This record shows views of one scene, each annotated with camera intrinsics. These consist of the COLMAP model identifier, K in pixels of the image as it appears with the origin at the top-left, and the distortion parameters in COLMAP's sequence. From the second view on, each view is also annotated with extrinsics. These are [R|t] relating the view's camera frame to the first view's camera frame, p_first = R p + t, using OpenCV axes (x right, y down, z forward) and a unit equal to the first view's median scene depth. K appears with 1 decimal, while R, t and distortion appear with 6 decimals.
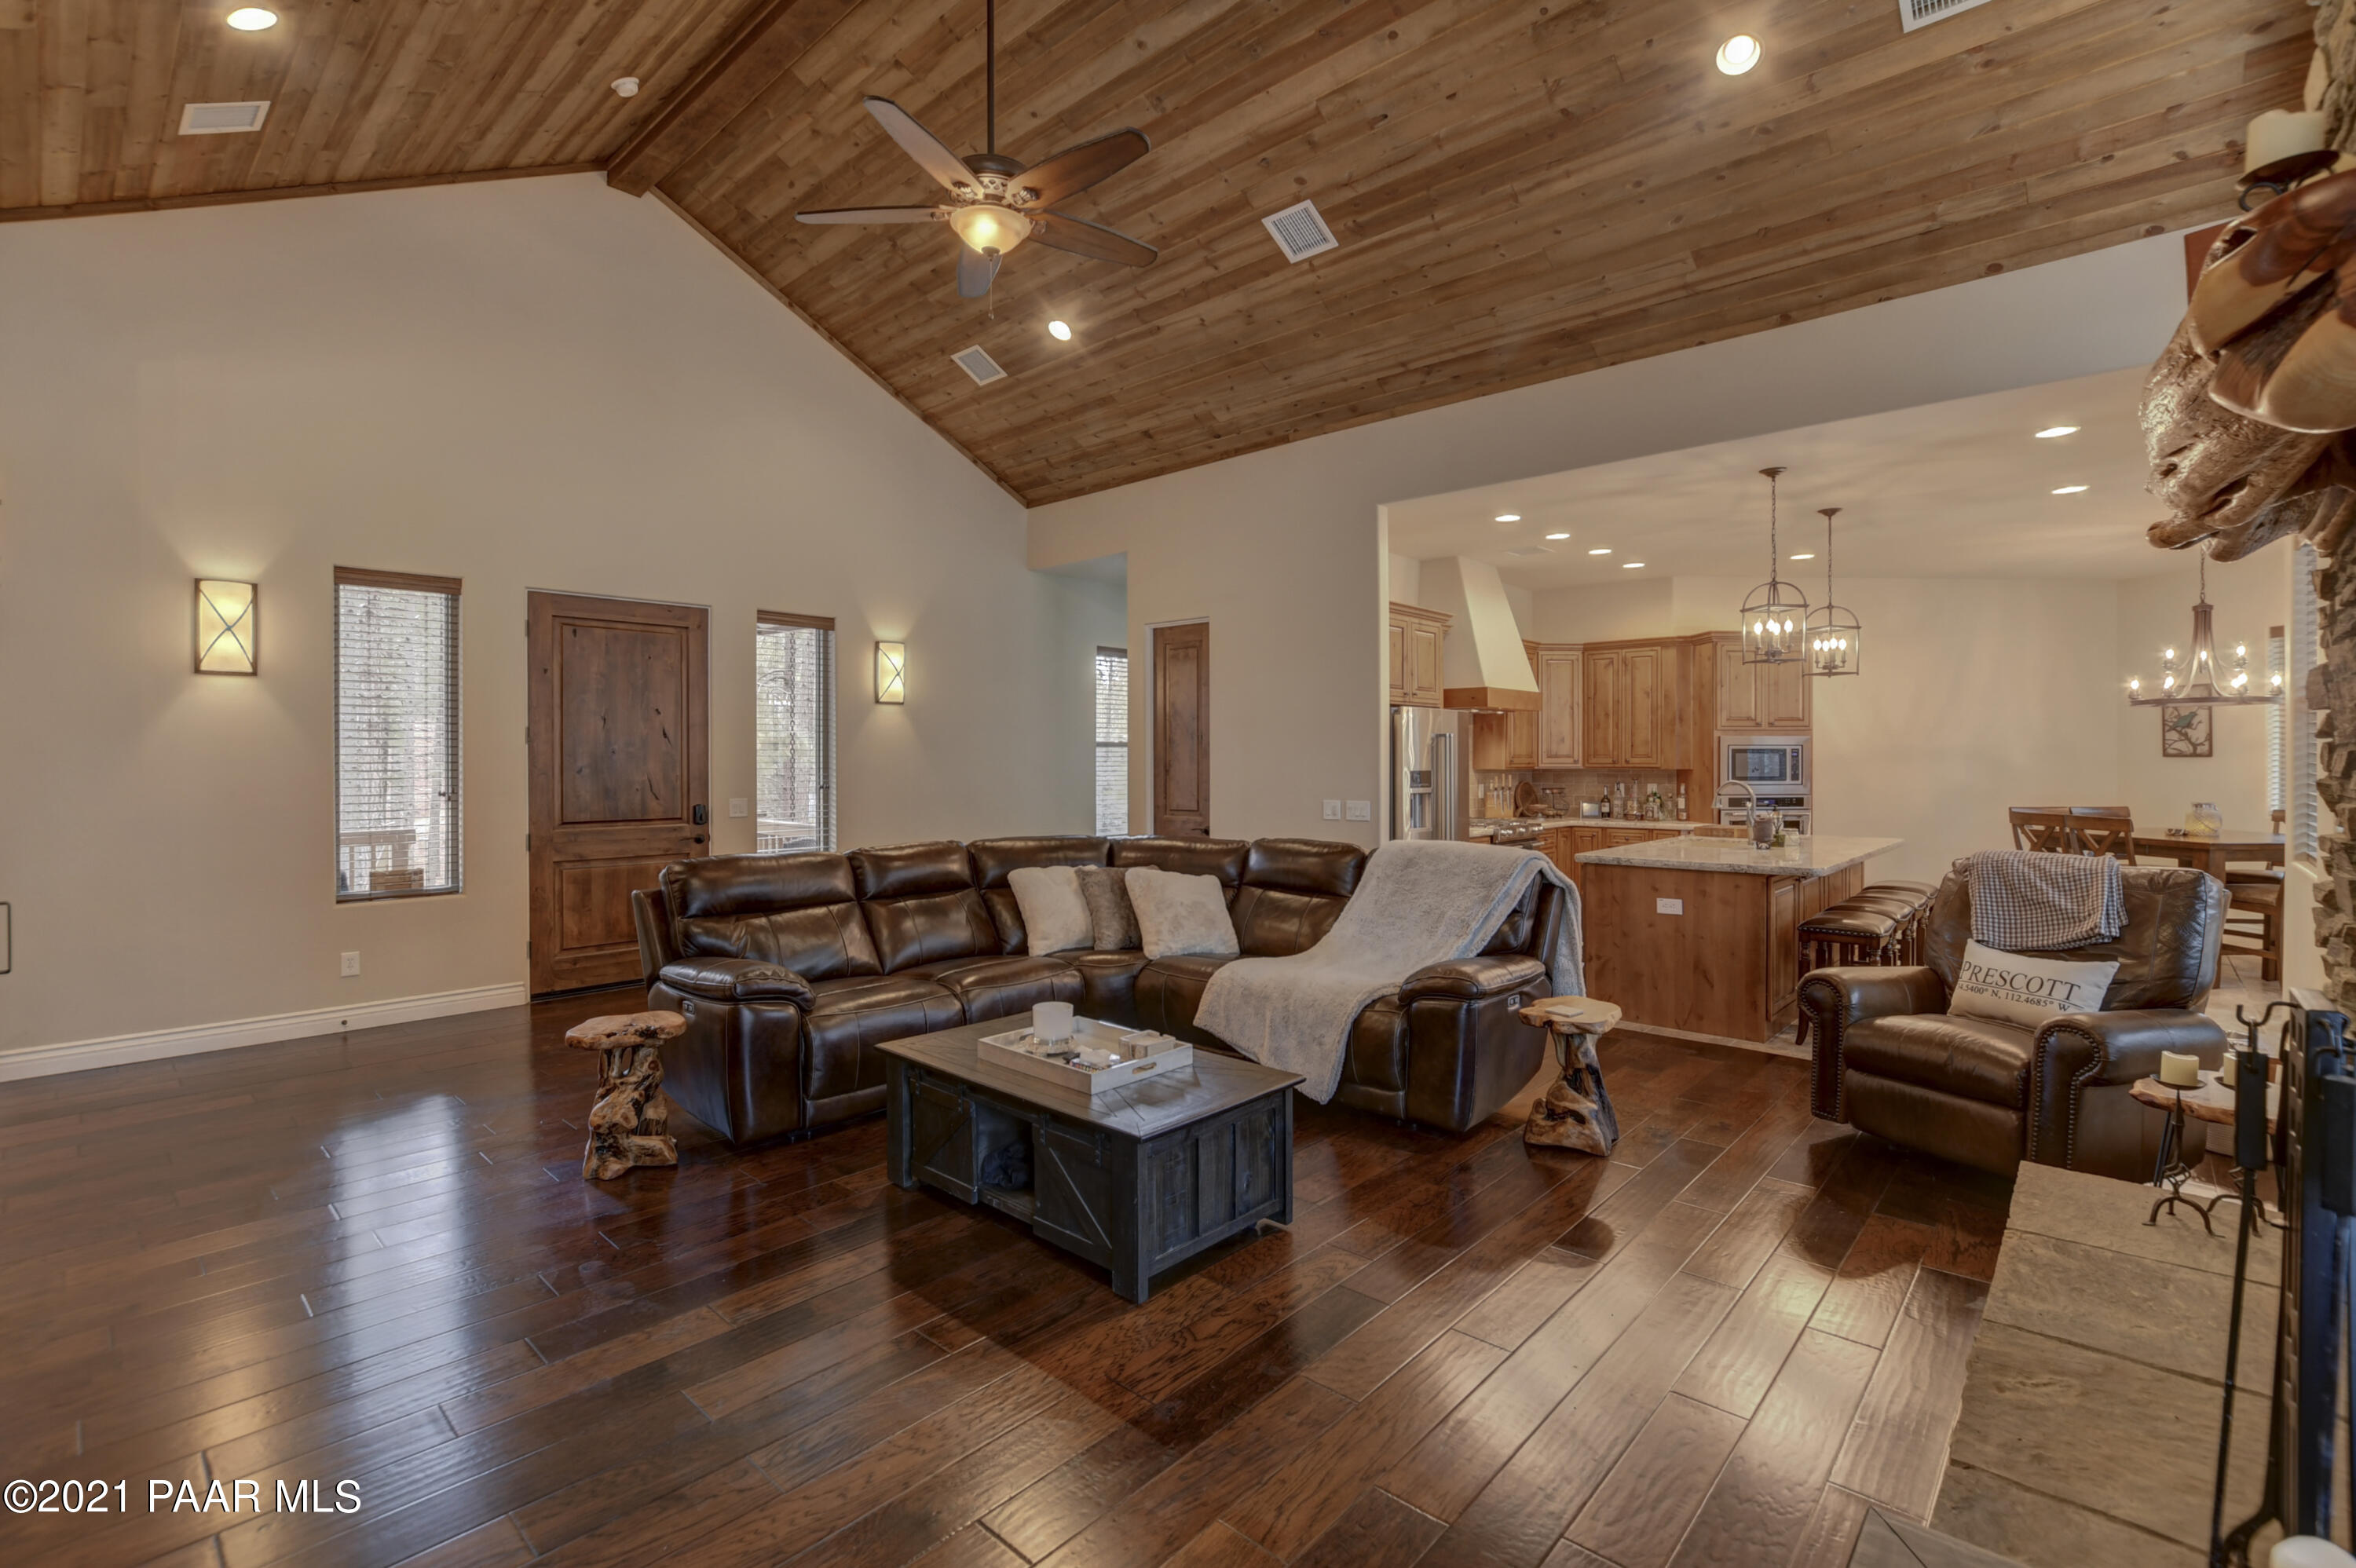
lens RADIAL K [[1057.4, 0, 1144.6], [0, 1057.4, 764.9], [0, 0, 1]] dist [-0.004076, -0.000155]
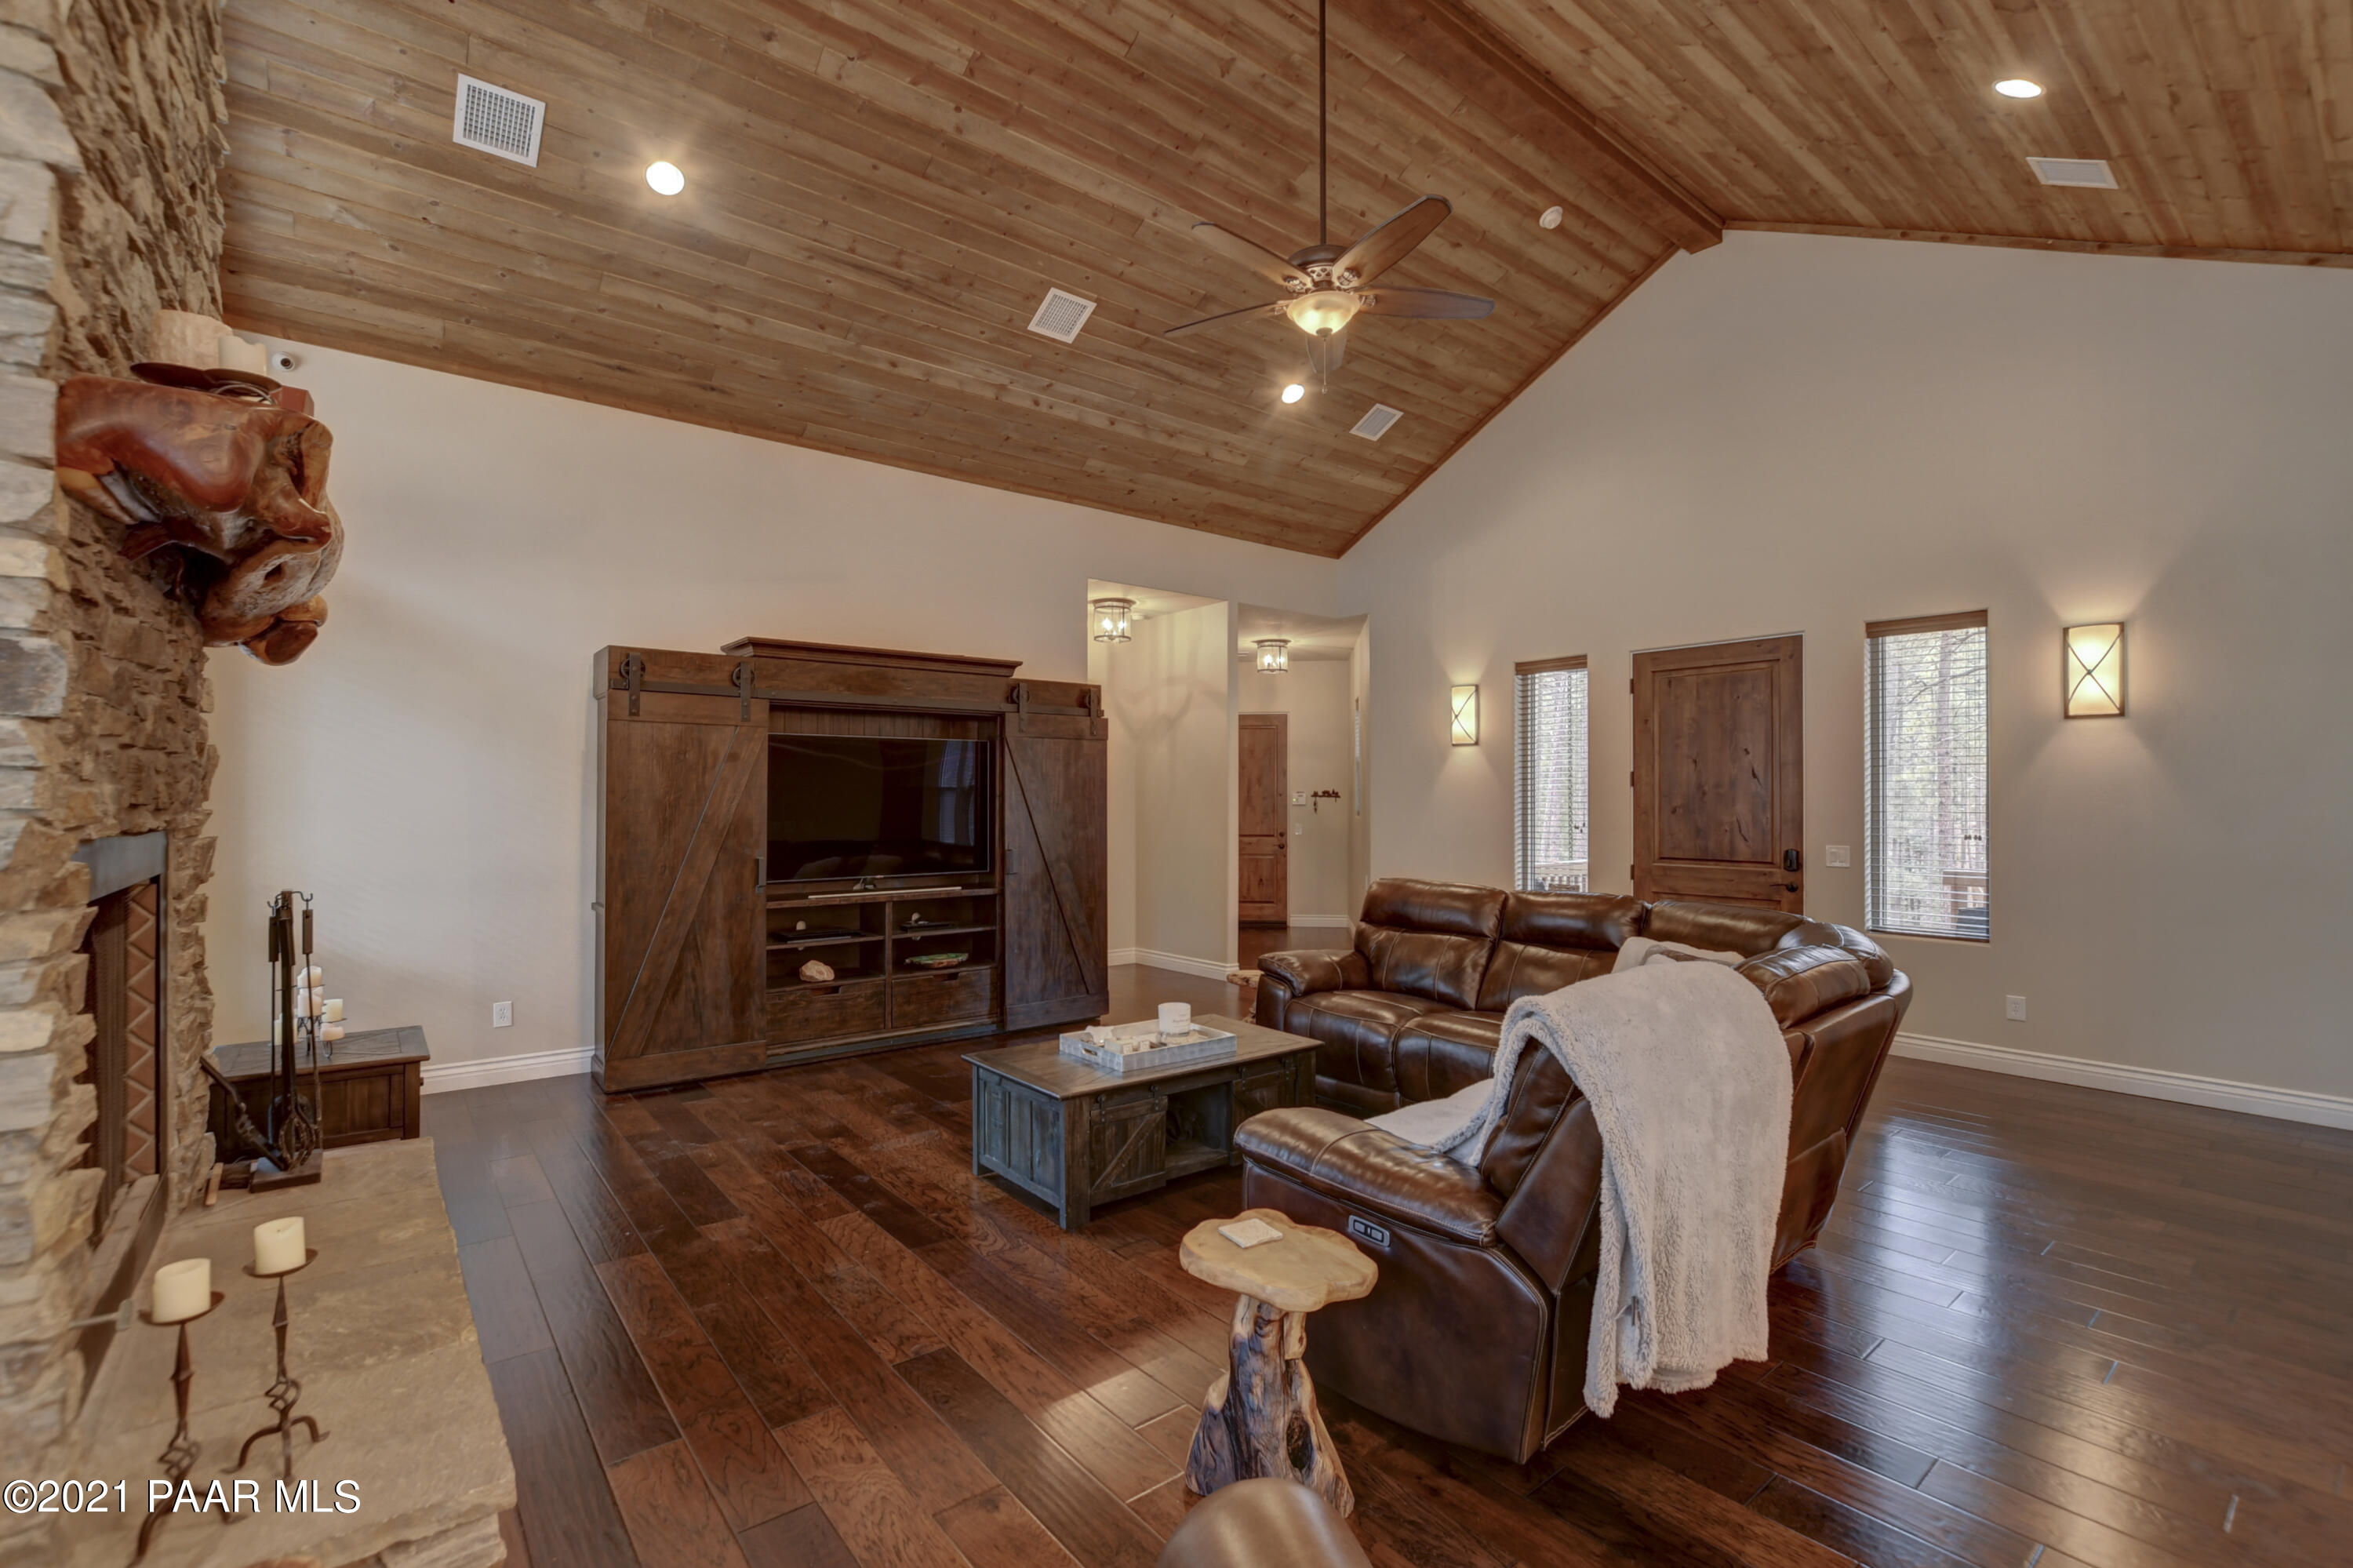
lens RADIAL K [[1052.8, 0, 1169.7], [0, 1052.8, 794.6], [0, 0, 1]] dist [-0.002984, -0.000260]
pose [[-0.149548, -0.004691, -0.988743, 0.484130], [-0.005858, 0.999975, -0.003859, -0.003056], [0.988737, 0.005215, -0.149571, 0.514774]]
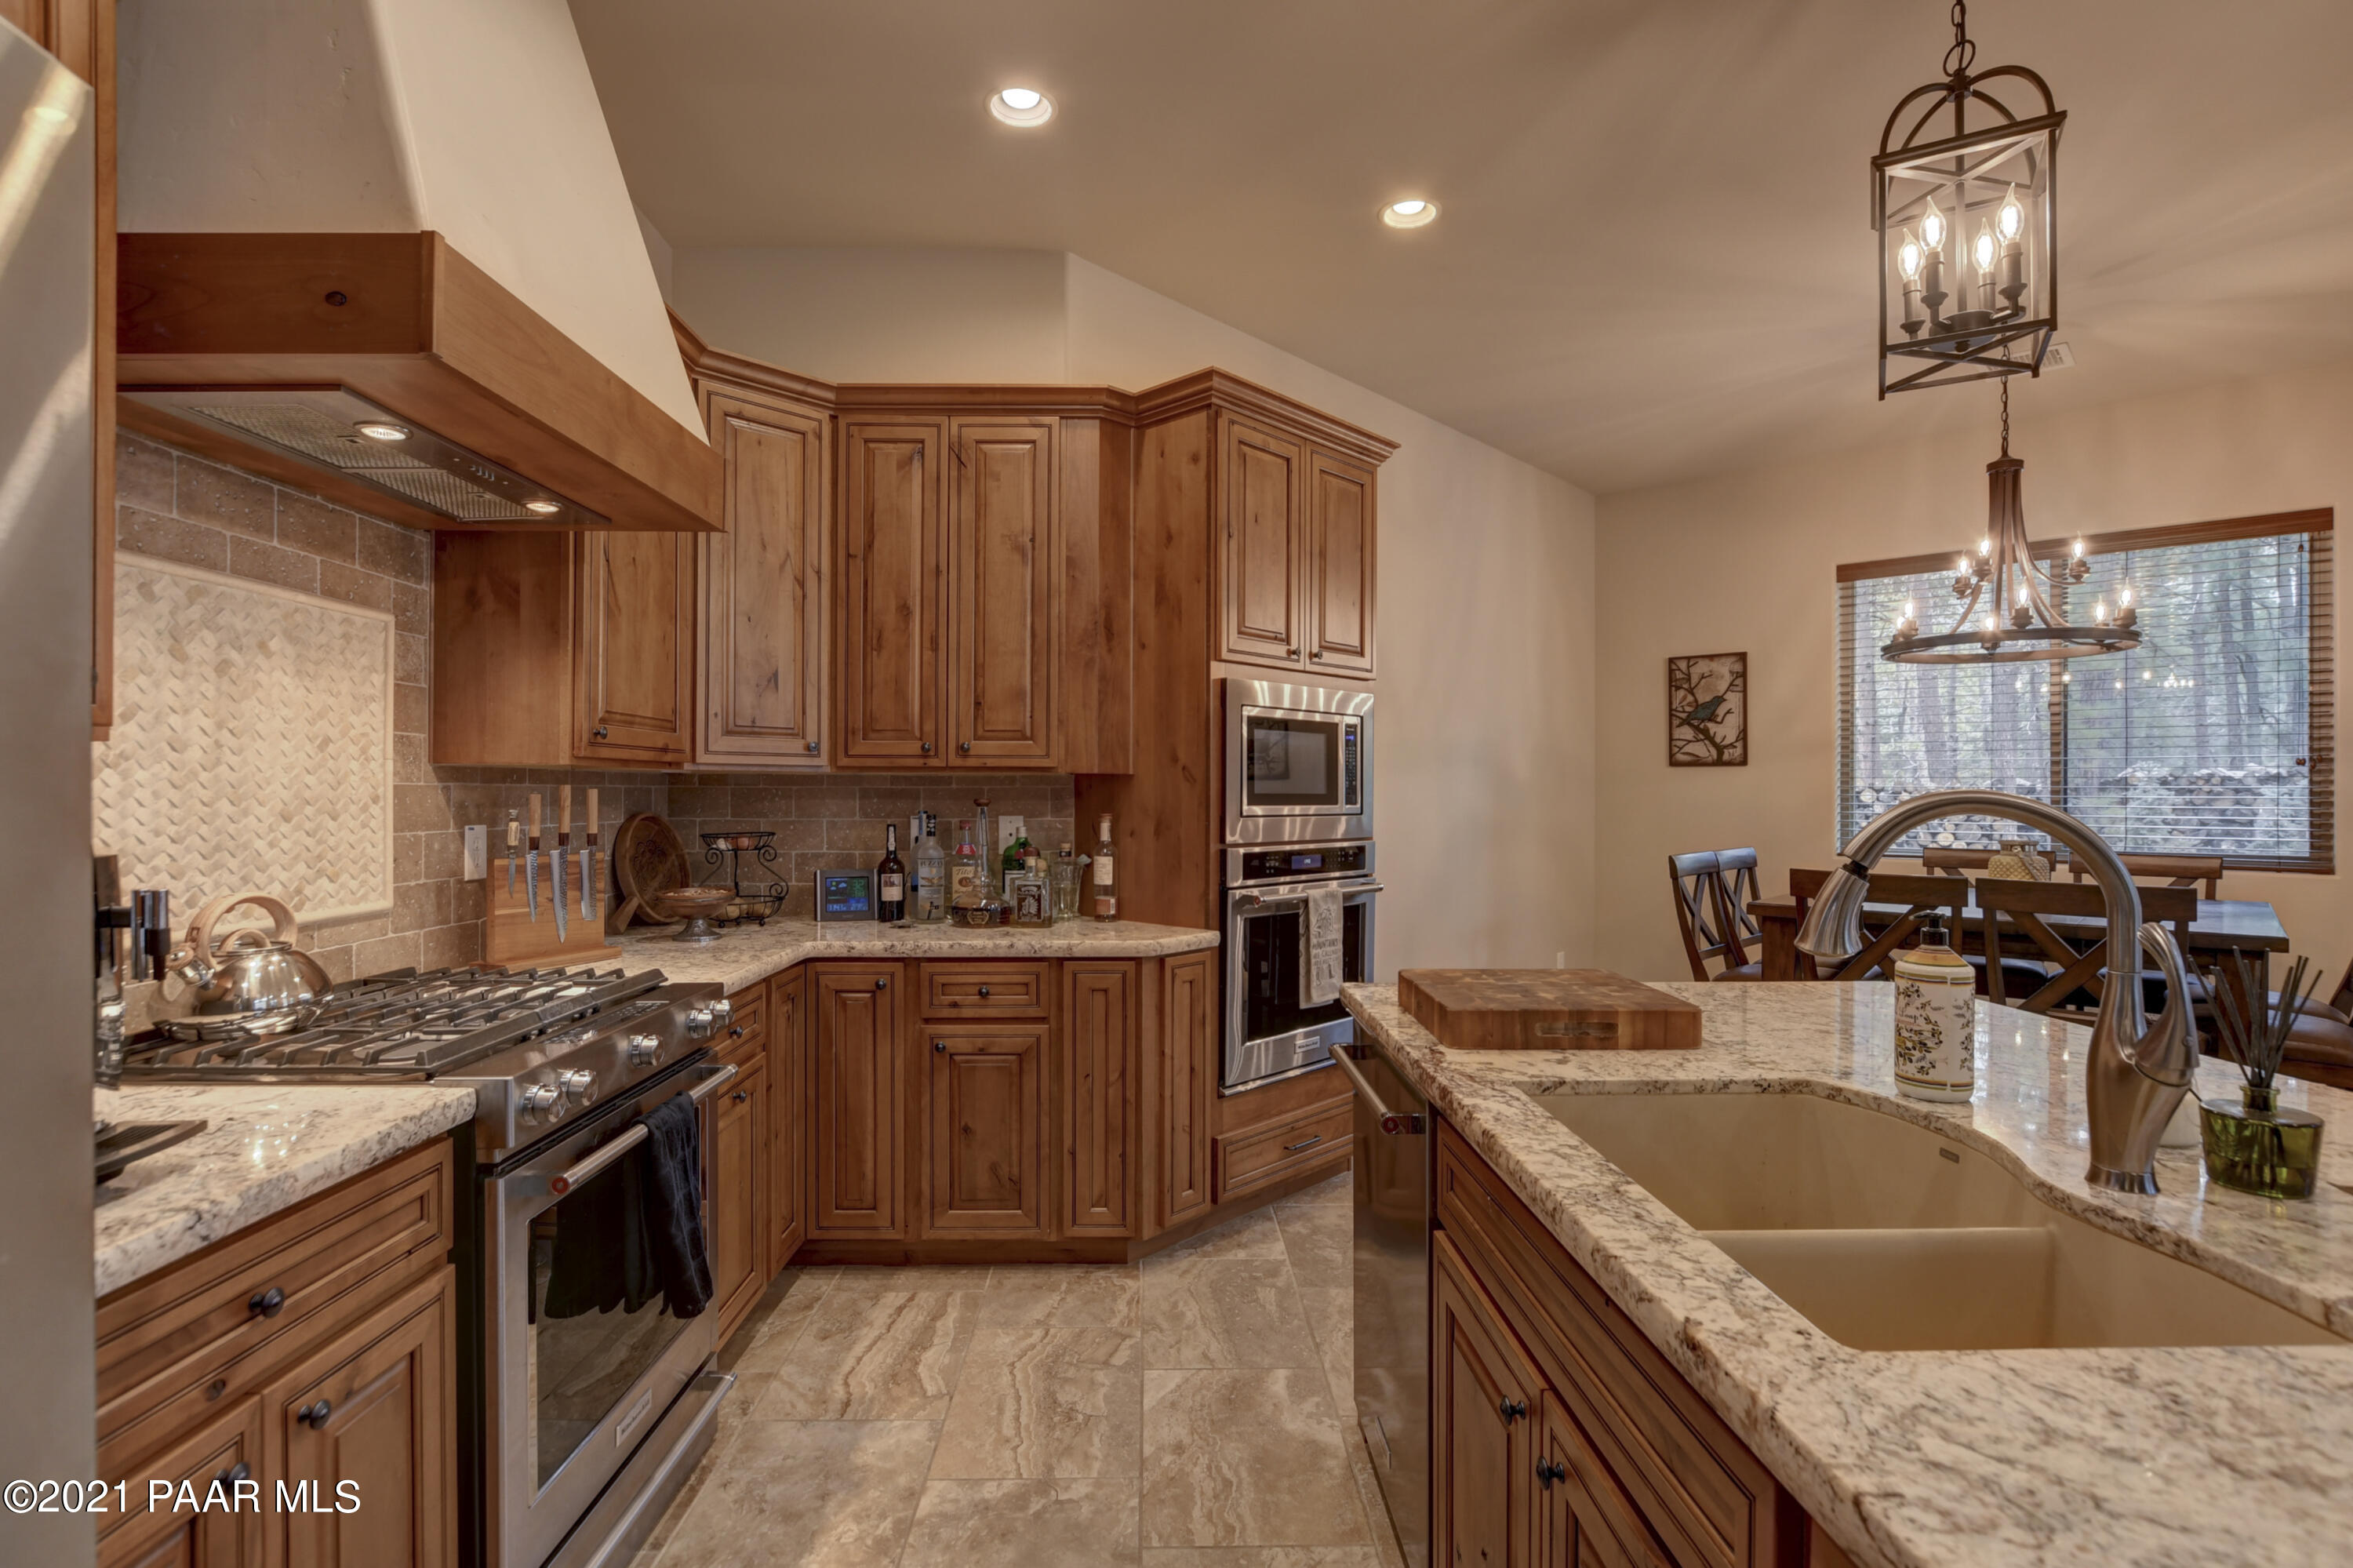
lens RADIAL K [[1133.5, 0, 1169.4], [0, 1133.5, 793.0], [0, 0, 1]] dist [-0.013560, 0.000484]
pose [[0.712497, 0.003569, 0.701666, 0.285490], [-0.000738, 0.999990, -0.004337, 0.013300], [-0.701675, 0.002572, 0.712492, 0.793286]]
